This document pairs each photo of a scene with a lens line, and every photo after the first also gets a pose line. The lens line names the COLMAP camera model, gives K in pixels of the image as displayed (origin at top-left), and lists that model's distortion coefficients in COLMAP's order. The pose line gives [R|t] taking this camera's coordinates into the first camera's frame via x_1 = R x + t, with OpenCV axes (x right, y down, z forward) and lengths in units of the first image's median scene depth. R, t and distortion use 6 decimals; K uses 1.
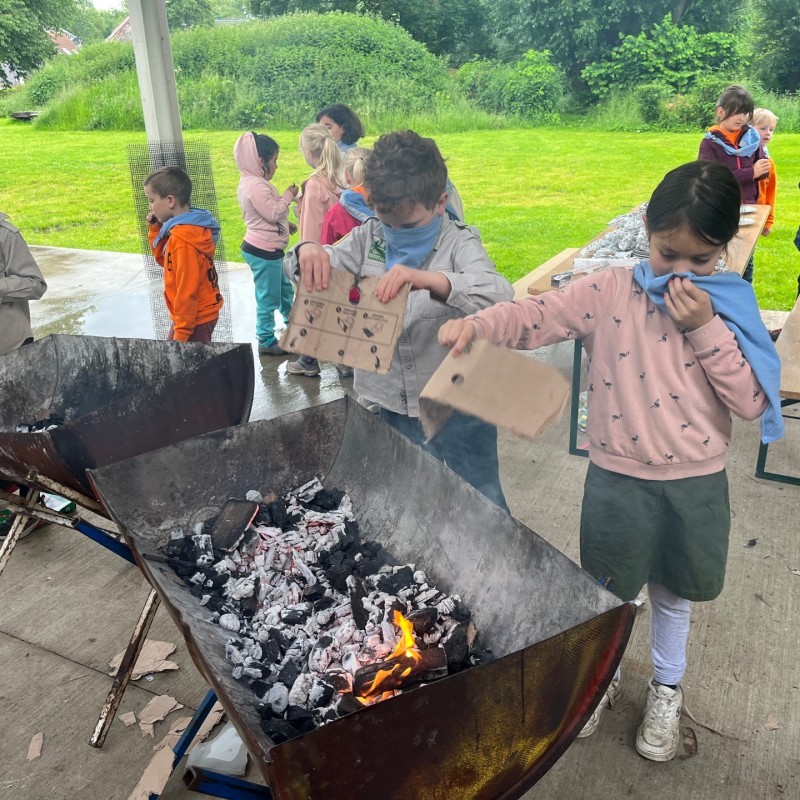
lens RADIAL K [[779.8, 0, 396.4], [0, 779.8, 397.9], [0, 0, 1]] dist [0.025521, -0.038124]
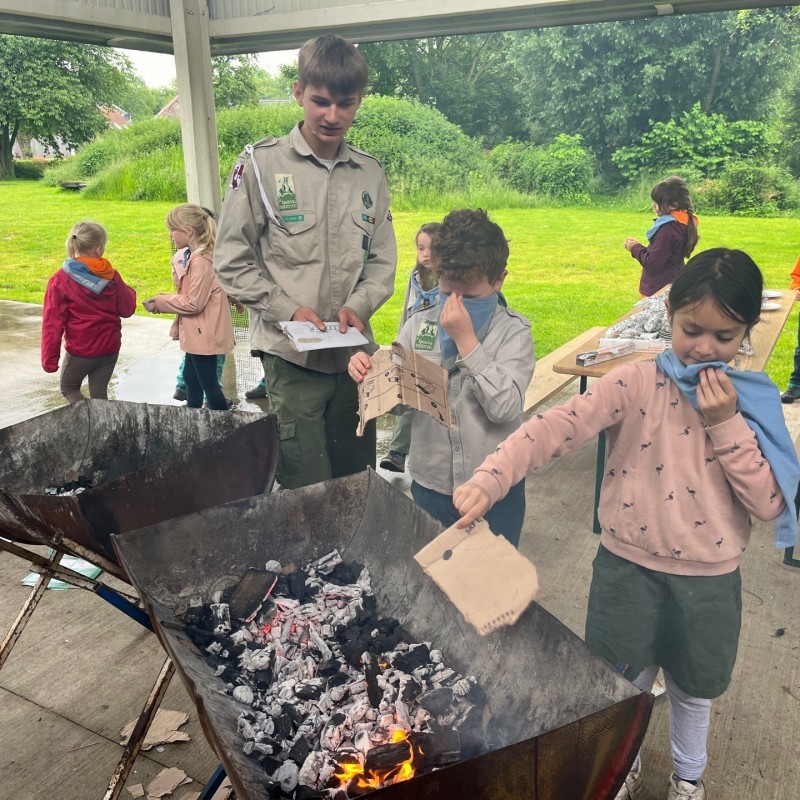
lens RADIAL K [[780.8, 0, 400.0], [0, 780.8, 400.0], [0, 0, 1]] dist [0.008209, 0.003501]
pose [[0.999068, 0.030248, -0.030803, 0.003326], [-0.032786, 0.995795, -0.085547, -0.004900], [0.028086, 0.086477, 0.995858, -0.010844]]
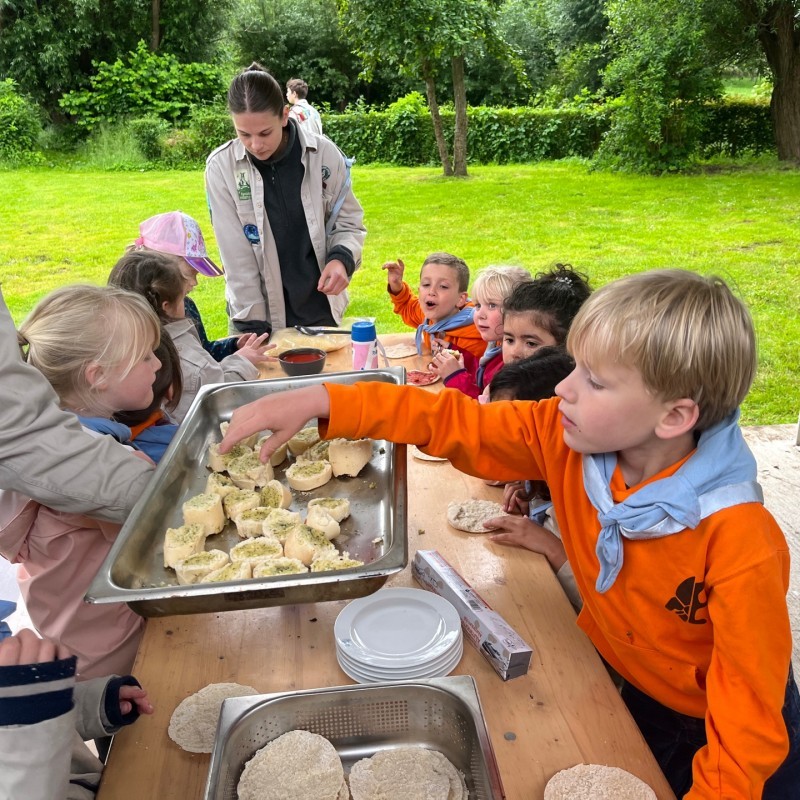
lens RADIAL K [[779.8, 0, 396.4], [0, 779.8, 397.9], [0, 0, 1]] dist [0.025521, -0.038124]
pose [[0.826178, -0.197896, 0.527510, 0.264307], [0.214934, 0.976180, 0.029589, -0.499626], [-0.520801, 0.088934, 0.849033, 1.118243]]
